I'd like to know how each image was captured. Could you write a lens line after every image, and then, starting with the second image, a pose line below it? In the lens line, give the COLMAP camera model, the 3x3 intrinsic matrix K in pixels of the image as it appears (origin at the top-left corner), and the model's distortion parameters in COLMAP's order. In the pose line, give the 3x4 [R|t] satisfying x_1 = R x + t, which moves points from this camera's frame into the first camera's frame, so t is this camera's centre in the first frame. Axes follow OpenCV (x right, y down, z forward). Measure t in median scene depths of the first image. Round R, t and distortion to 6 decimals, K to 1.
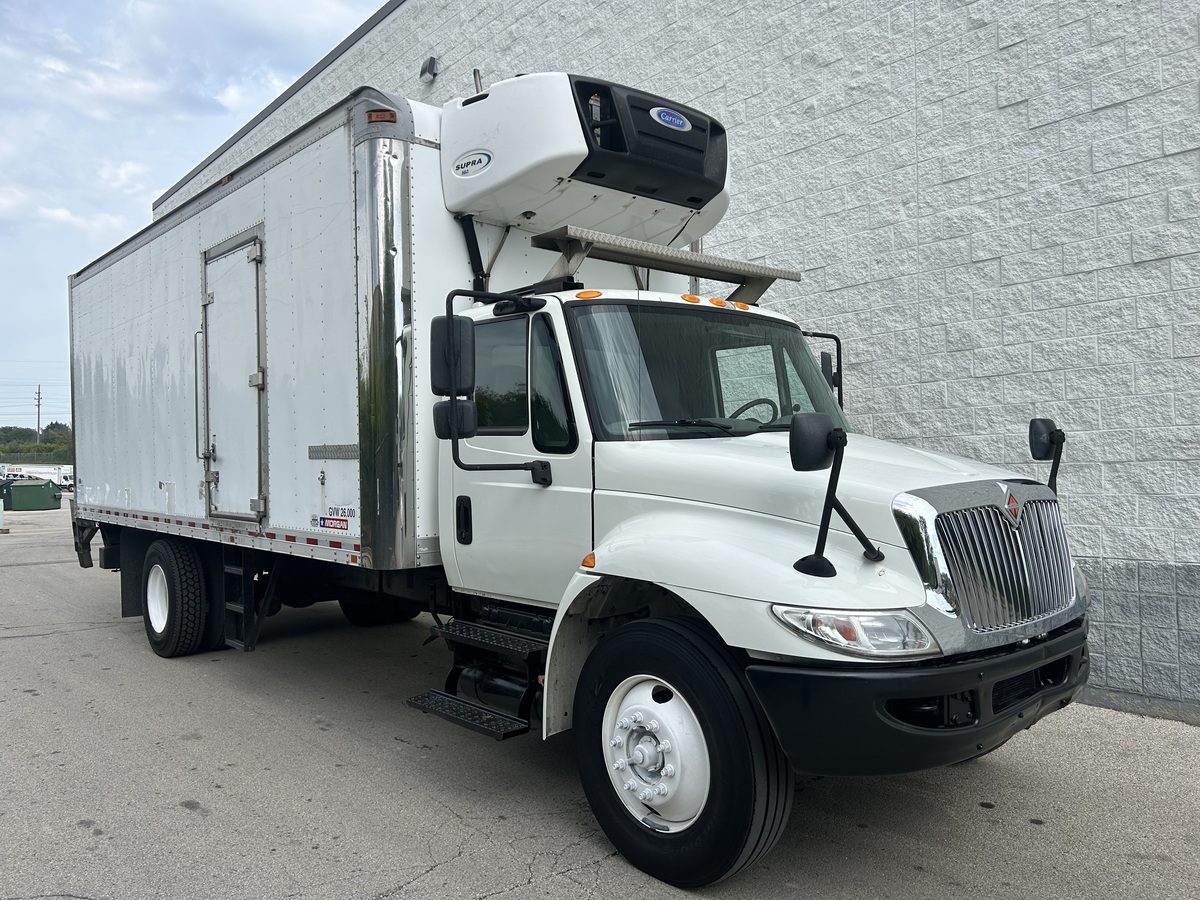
lens RADIAL K [[908.0, 0, 596.5], [0, 908.0, 455.3], [0, 0, 1]] dist [0.048990, -0.050352]
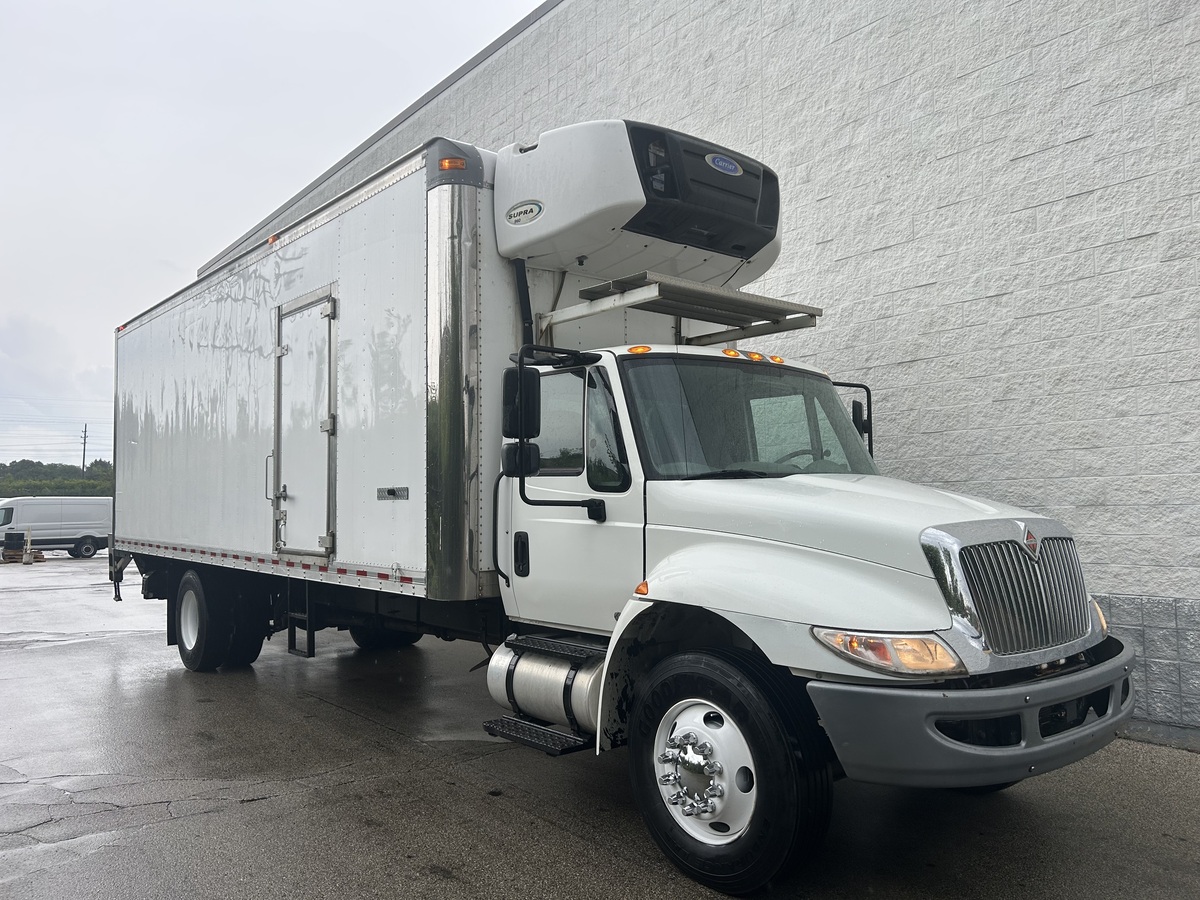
lens RADIAL K [[904.8, 0, 596.6], [0, 904.8, 452.3], [0, 0, 1]] dist [0.053473, -0.054177]
pose [[0.999360, 0.009719, -0.034420, 0.152639], [-0.011407, 0.998724, -0.049190, -0.003874], [0.033898, 0.049551, 0.998196, -0.297687]]
